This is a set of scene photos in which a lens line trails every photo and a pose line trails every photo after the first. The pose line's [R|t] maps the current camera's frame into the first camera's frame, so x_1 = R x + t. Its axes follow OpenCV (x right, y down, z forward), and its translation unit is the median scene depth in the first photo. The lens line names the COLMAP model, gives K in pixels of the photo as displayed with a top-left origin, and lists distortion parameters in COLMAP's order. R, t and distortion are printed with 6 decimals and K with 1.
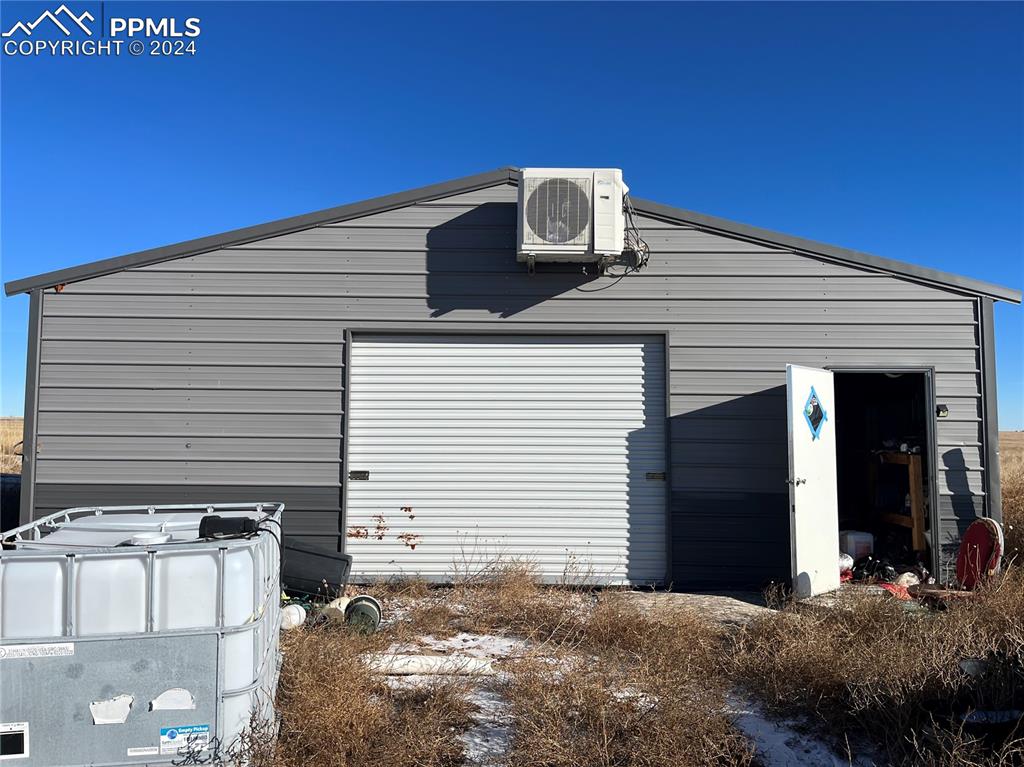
lens RADIAL K [[759.2, 0, 510.4], [0, 759.2, 385.9], [0, 0, 1]] dist [0.069123, -0.006886]
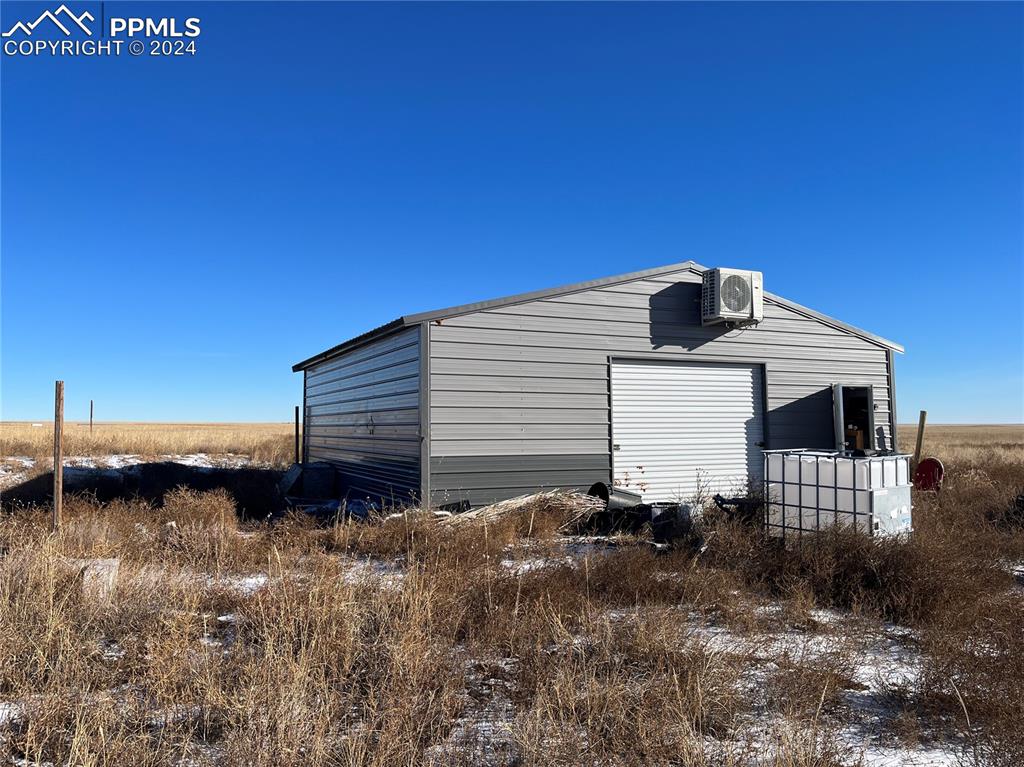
lens RADIAL K [[759.2, 0, 512.4], [0, 759.2, 384.3], [0, 0, 1]] dist [0.069123, -0.006886]
pose [[0.902970, 0.013702, 0.429486, -1.082030], [-0.016674, 0.999856, 0.003158, -0.016311], [-0.429381, -0.010013, 0.903068, -0.347801]]
